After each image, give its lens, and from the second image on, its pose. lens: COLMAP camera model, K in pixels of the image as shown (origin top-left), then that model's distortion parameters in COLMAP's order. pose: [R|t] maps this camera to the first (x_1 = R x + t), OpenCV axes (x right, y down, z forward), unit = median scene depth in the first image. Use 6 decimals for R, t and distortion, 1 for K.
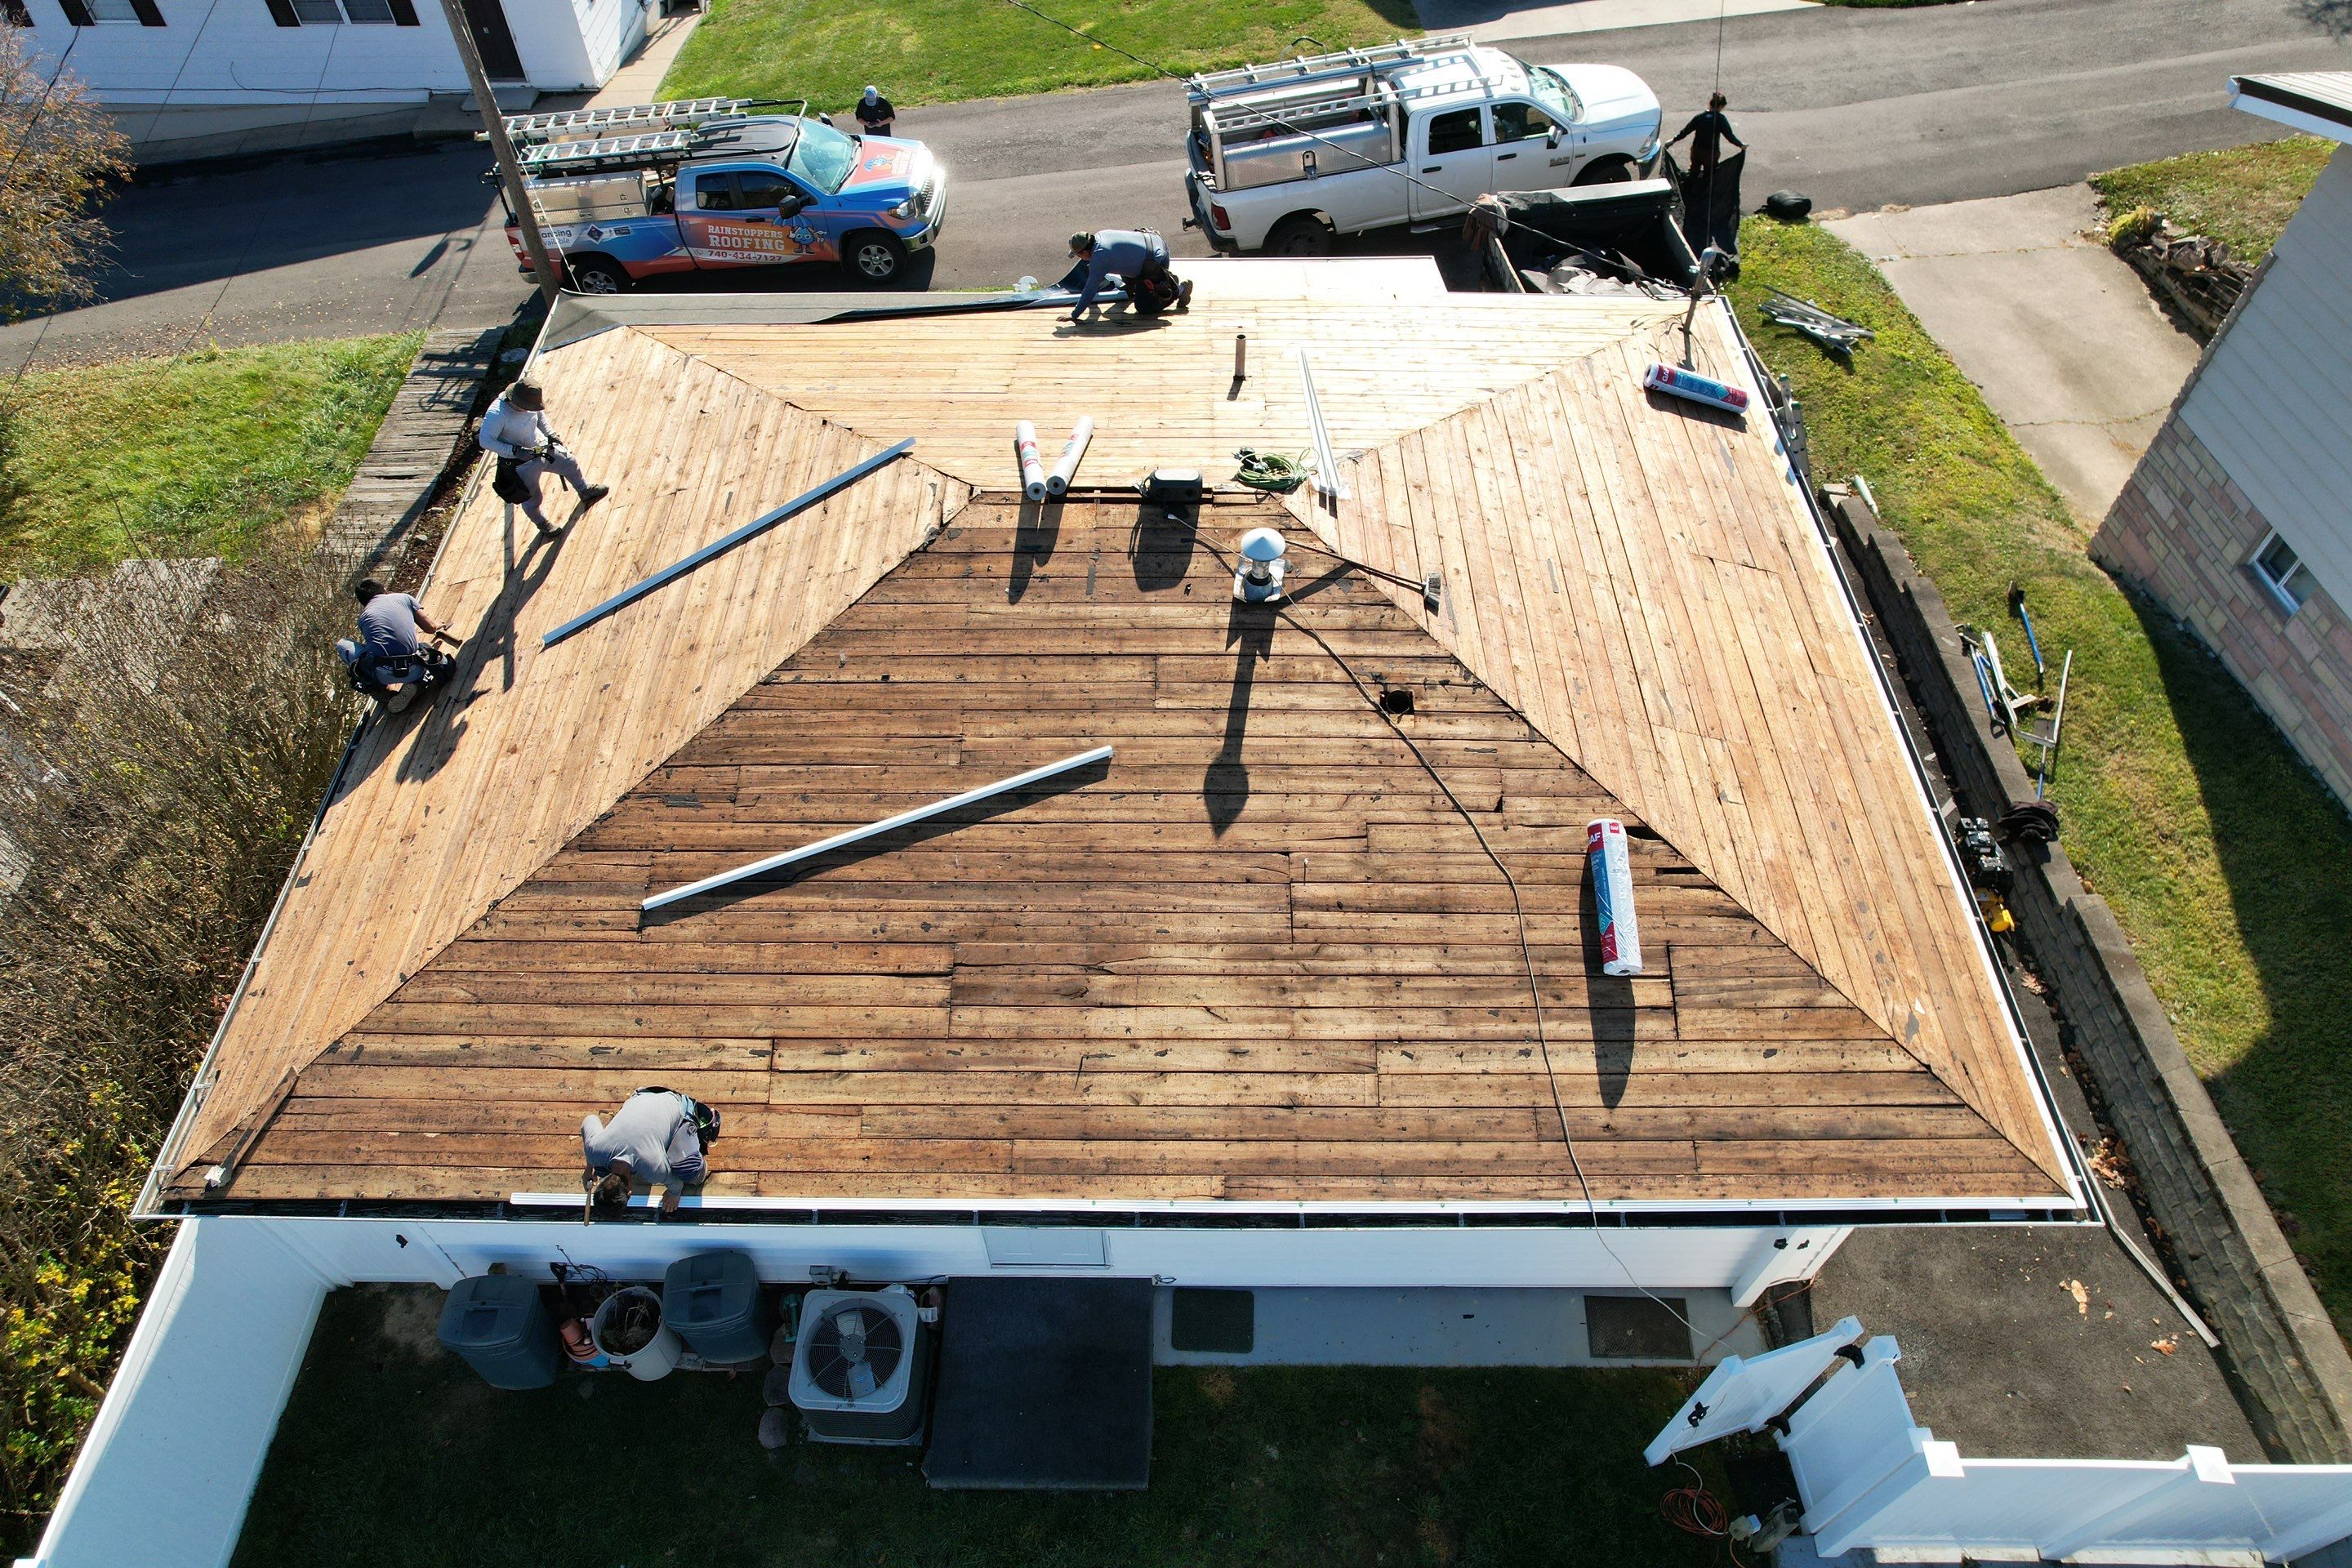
lens RADIAL K [[1499.2, 0, 1177.9], [0, 1499.2, 795.6], [0, 0, 1]] dist [-0.079091, 0.079203]
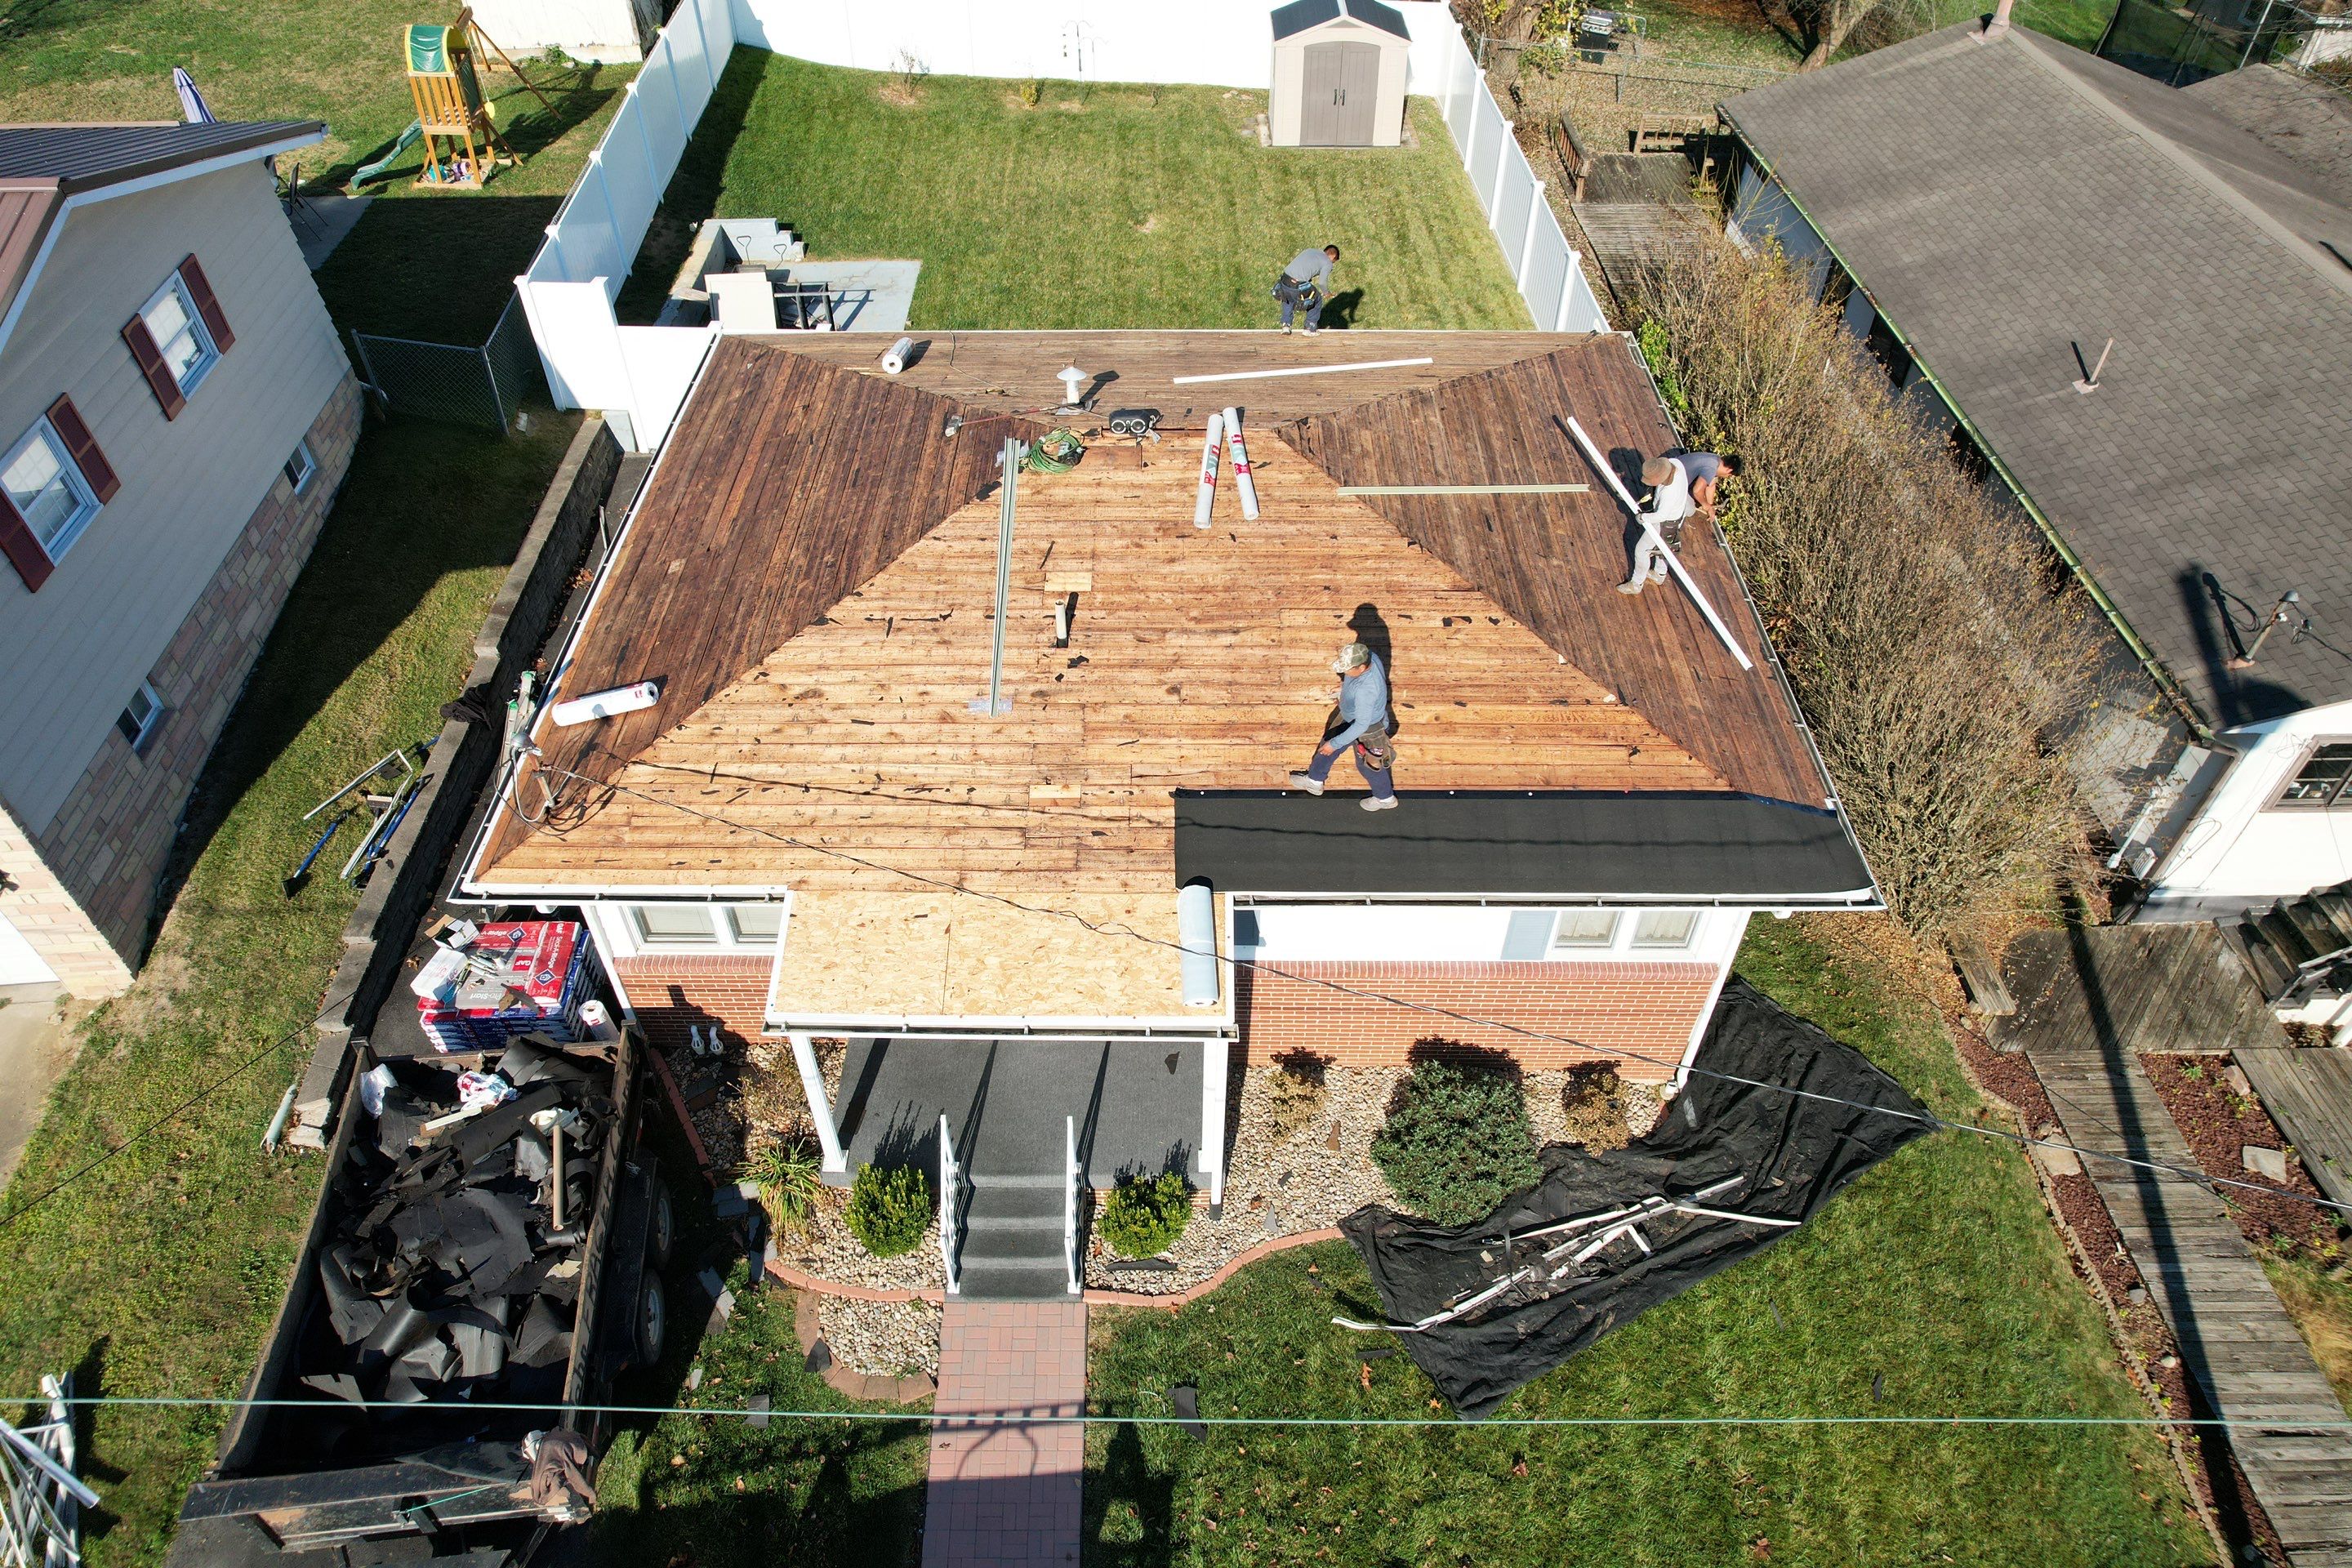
lens RADIAL K [[1499.2, 0, 1177.9], [0, 1499.2, 795.6], [0, 0, 1]] dist [-0.079091, 0.079203]
pose [[-0.999979, 0.000821, 0.006477, -0.055168], [0.006358, -0.103330, 0.994627, -1.601690], [0.001486, 0.994647, 0.103322, 1.200668]]
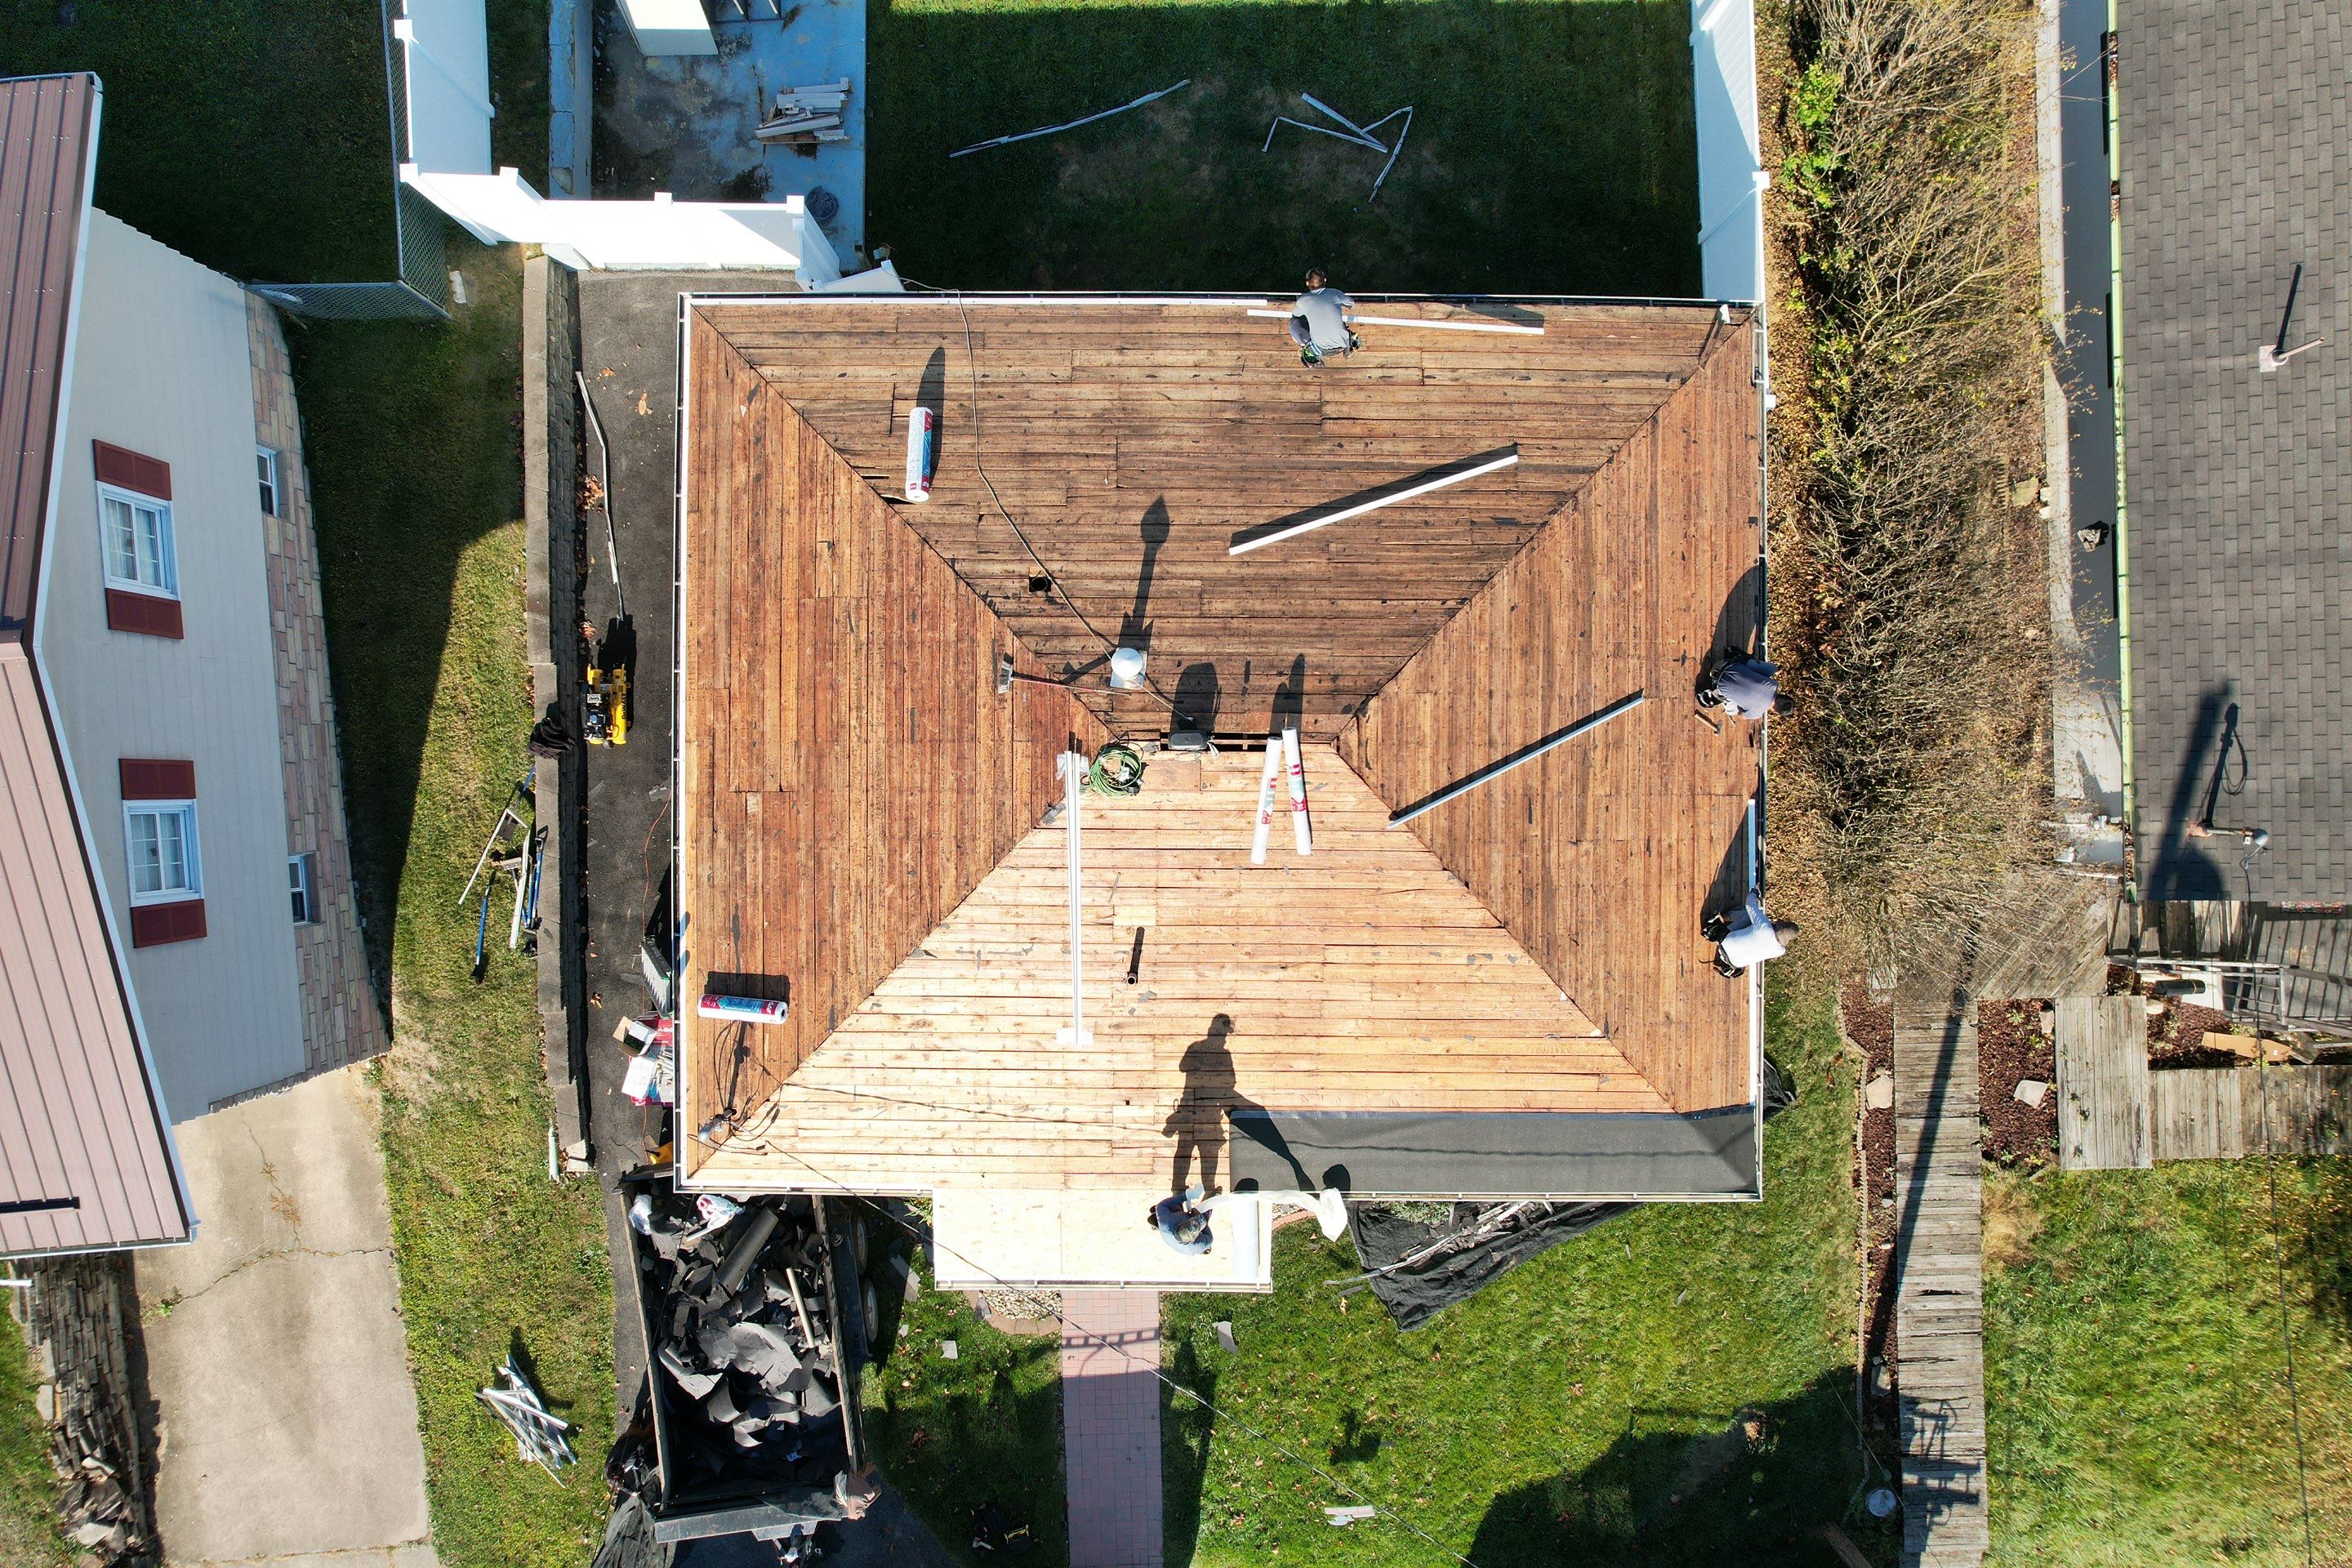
lens RADIAL K [[1499.2, 0, 1177.9], [0, 1499.2, 795.6], [0, 0, 1]] dist [-0.079091, 0.079203]
pose [[-0.999991, -0.003984, -0.001070, 0.008602], [0.002444, -0.781234, 0.624233, -1.100162], [-0.003323, 0.624226, 0.781237, -0.035742]]
